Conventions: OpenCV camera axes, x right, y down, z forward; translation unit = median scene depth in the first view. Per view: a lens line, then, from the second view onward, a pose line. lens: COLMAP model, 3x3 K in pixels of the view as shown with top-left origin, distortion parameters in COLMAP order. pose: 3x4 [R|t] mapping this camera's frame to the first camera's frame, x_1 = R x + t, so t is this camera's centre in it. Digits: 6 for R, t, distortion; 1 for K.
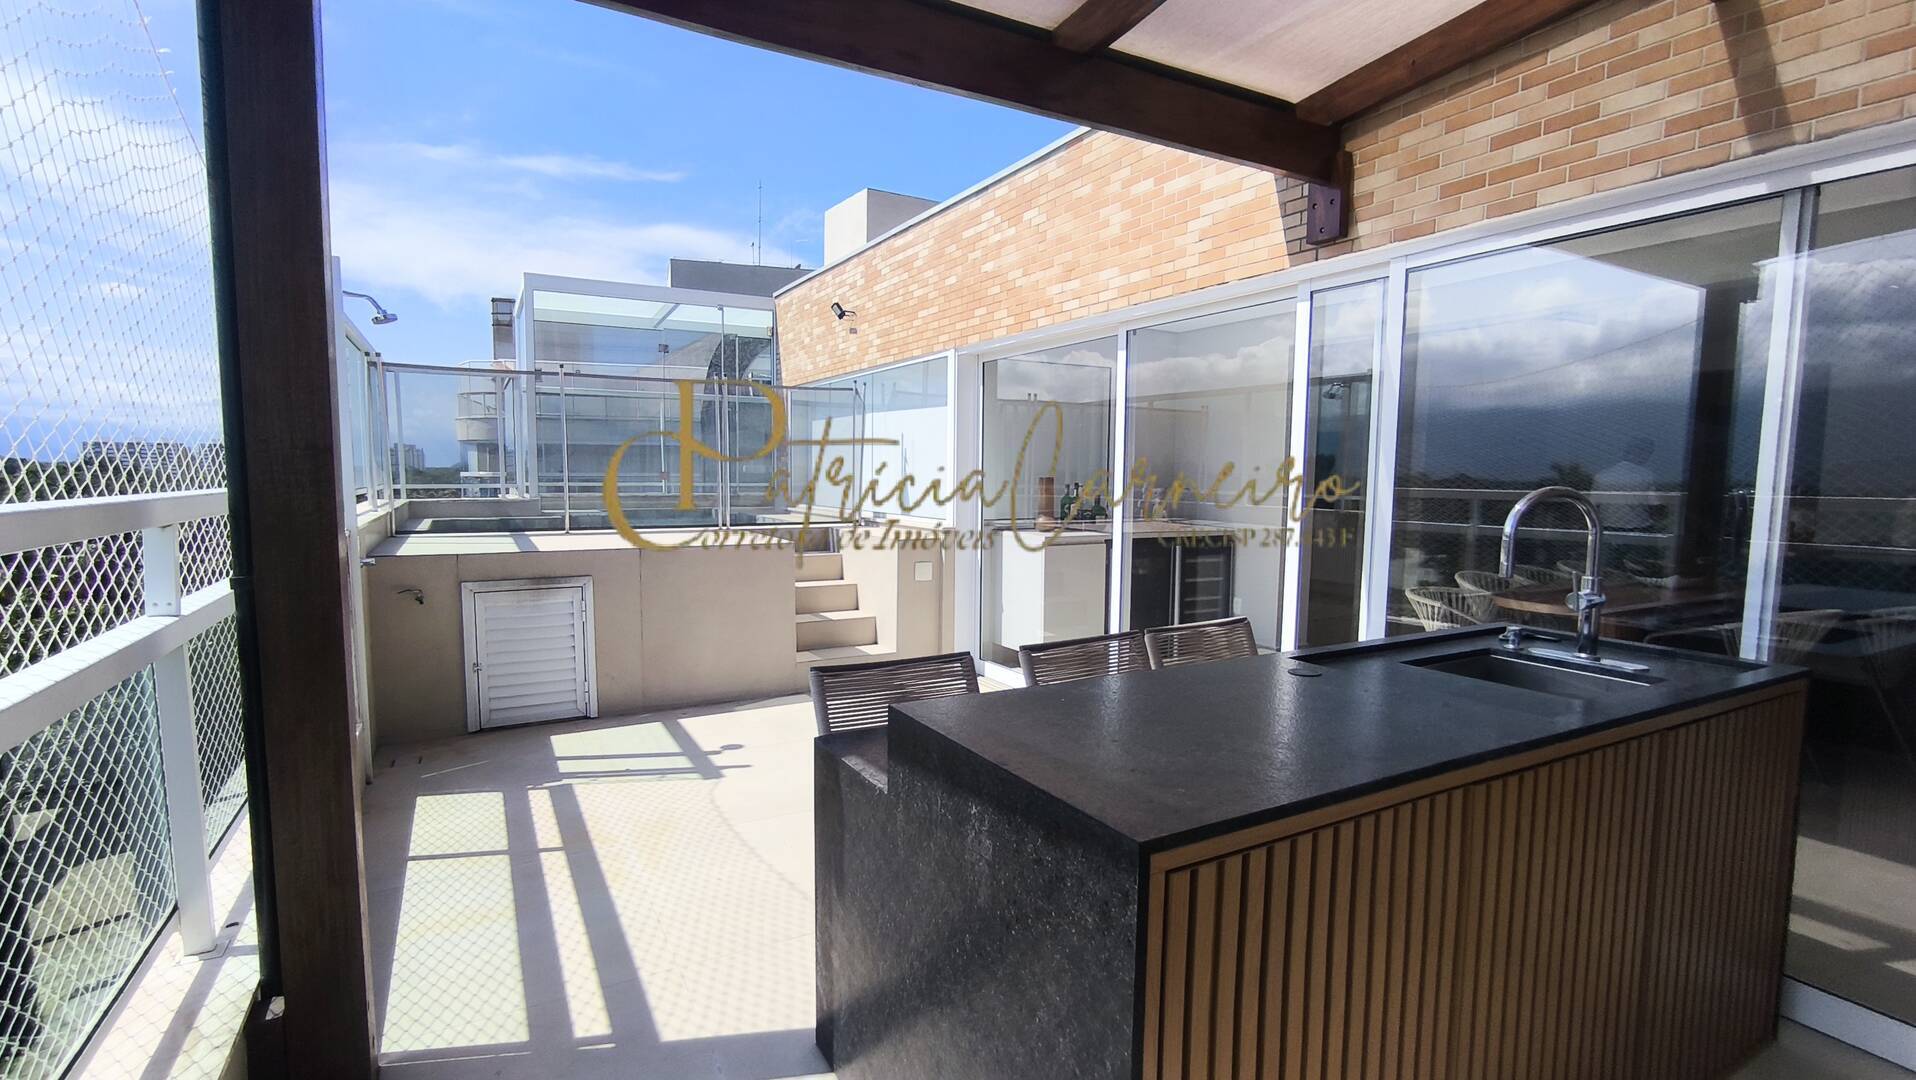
lens RADIAL K [[869.8, 0, 955.2], [0, 869.8, 553.0], [0, 0, 1]] dist [-0.038249, 0.027793]
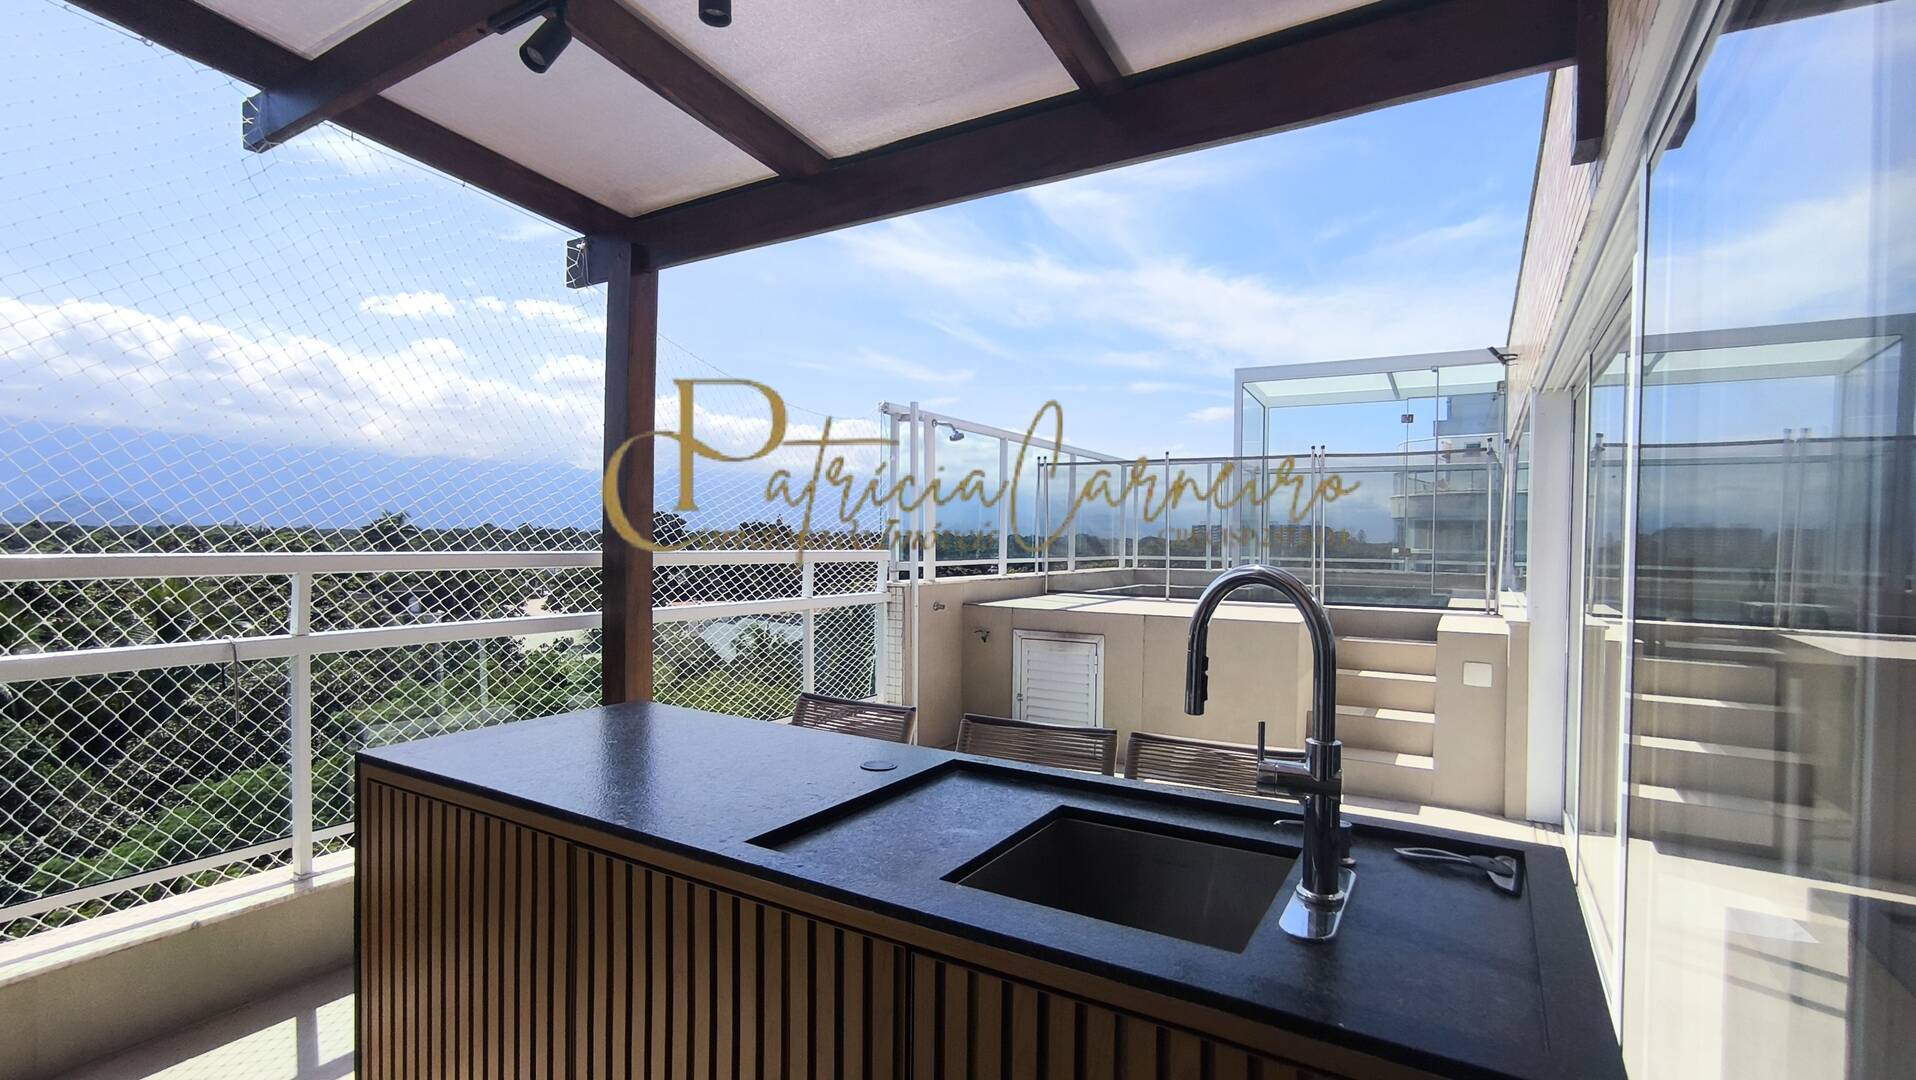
lens RADIAL K [[874.1, 0, 961.5], [0, 874.1, 546.1], [0, 0, 1]] dist [-0.038267, 0.018192]
pose [[0.501392, 0.003512, -0.865213, 0.511716], [-0.087694, 0.995049, -0.046779, -0.020959], [0.860765, 0.099328, 0.499217, 0.259265]]
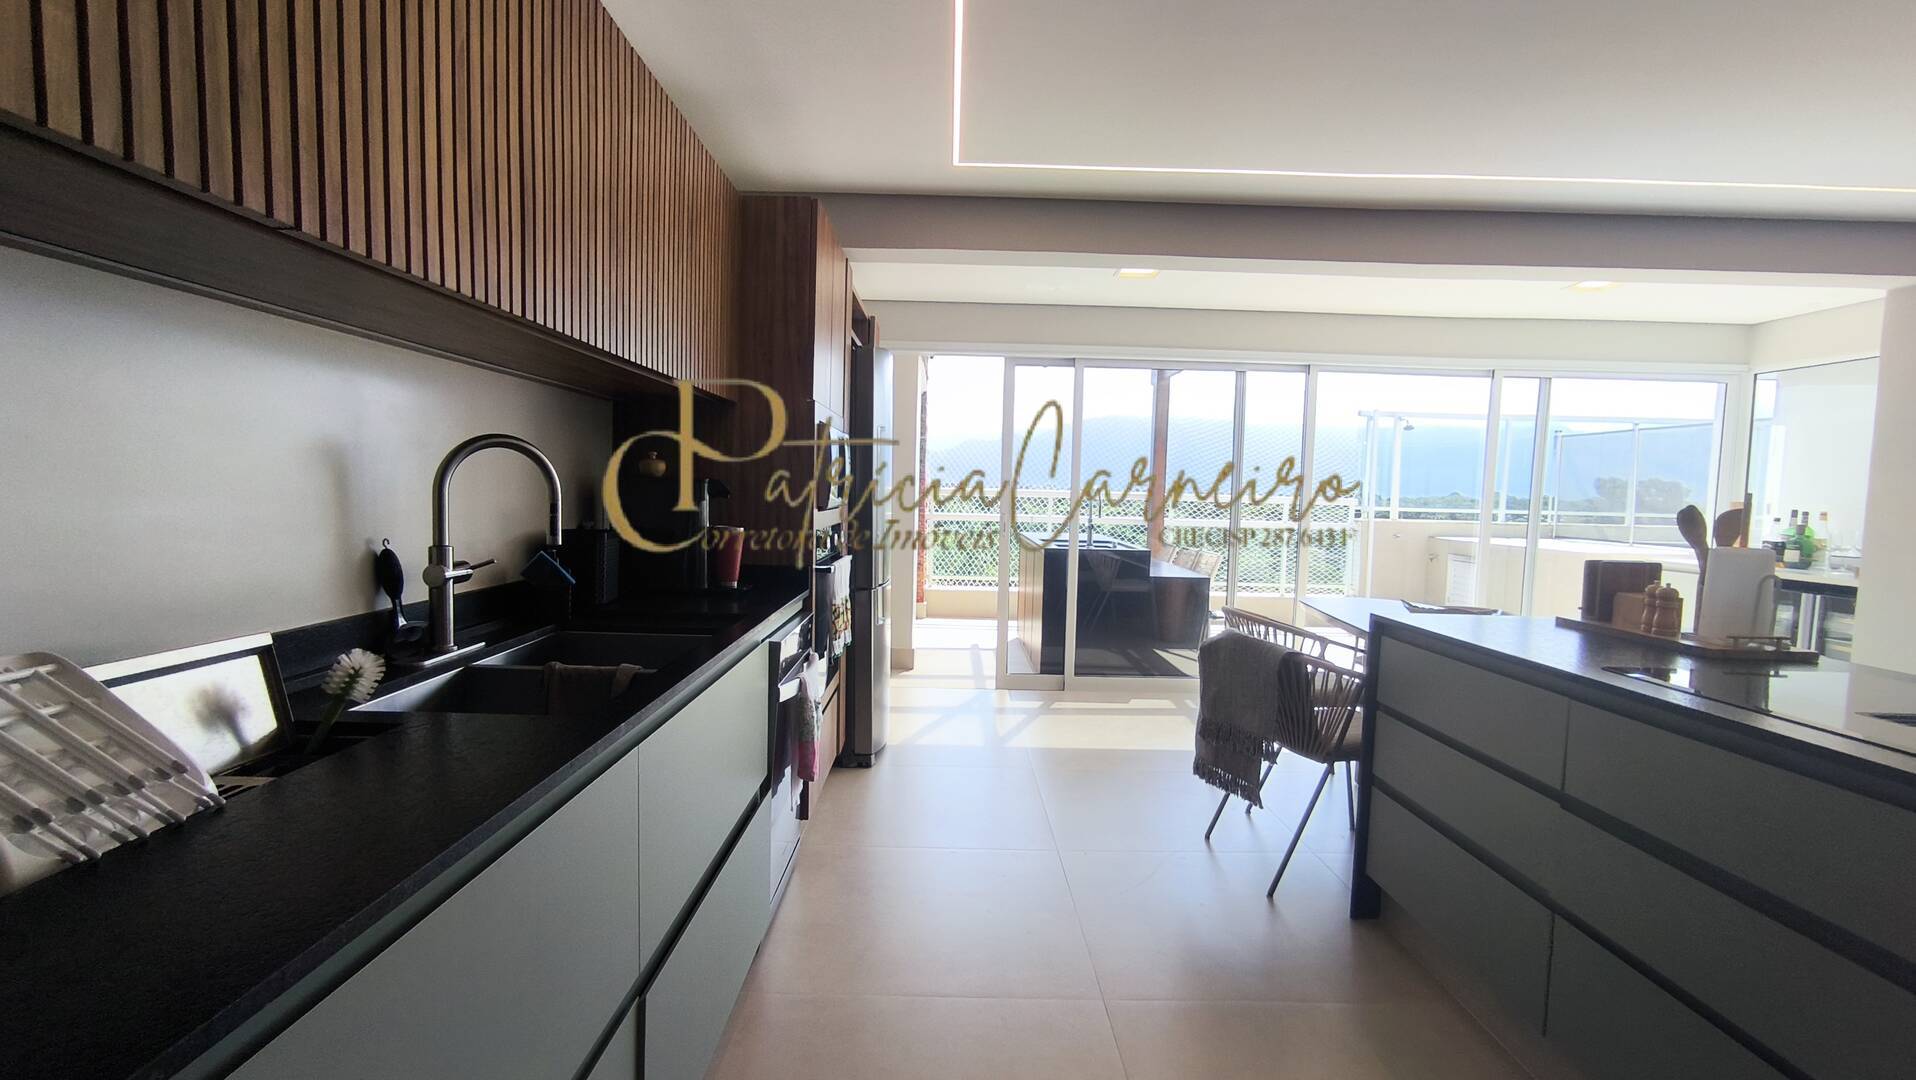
lens RADIAL K [[874.1, 0, 961.5], [0, 874.1, 546.1], [0, 0, 1]] dist [-0.038267, 0.018192]
pose [[-0.378043, 0.056642, -0.924054, 1.568387], [-0.114043, 0.987675, 0.107198, -0.064217], [0.918737, 0.145908, -0.366924, 0.668530]]
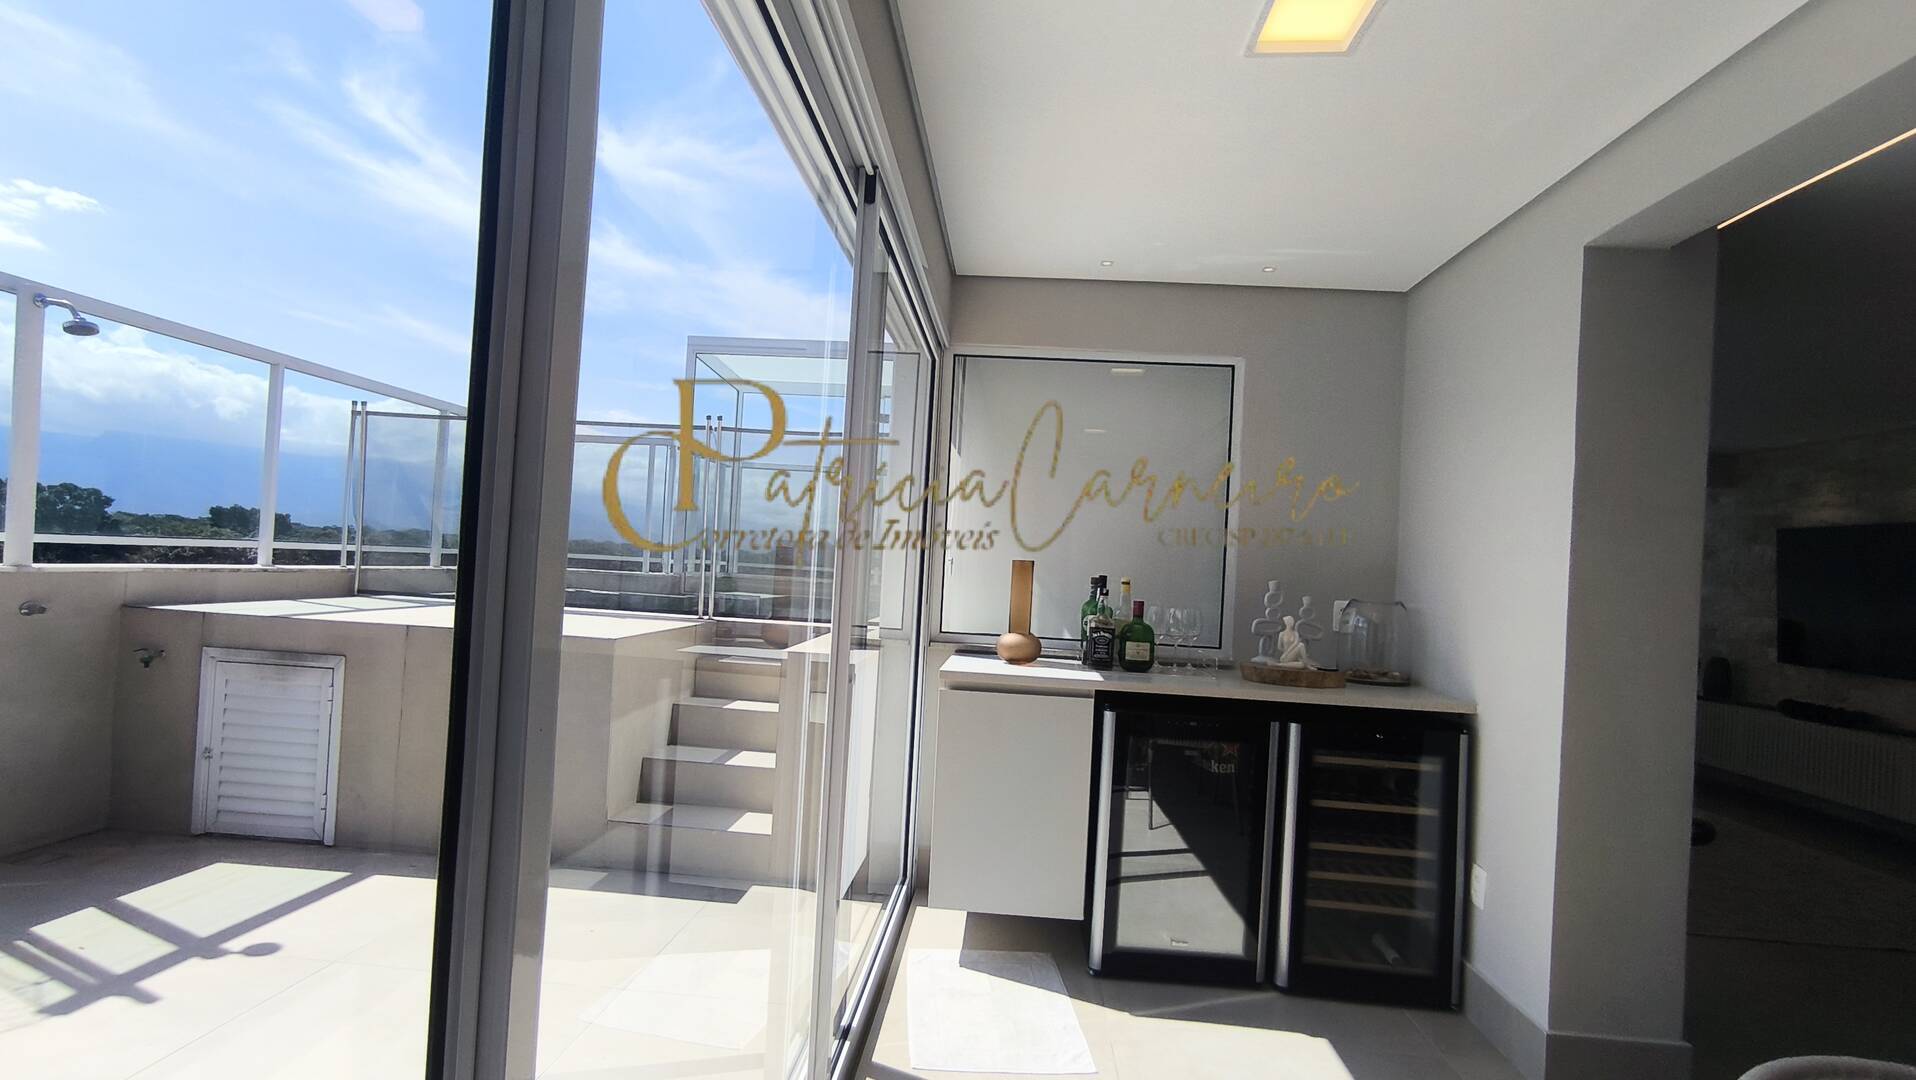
lens RADIAL K [[874.1, 0, 961.5], [0, 874.1, 546.1], [0, 0, 1]] dist [-0.038267, 0.018192]
pose [[0.833663, 0.024577, -0.551727, 0.473002], [-0.099362, 0.989383, -0.106063, -0.045157], [0.543262, 0.143241, 0.827253, 0.690865]]
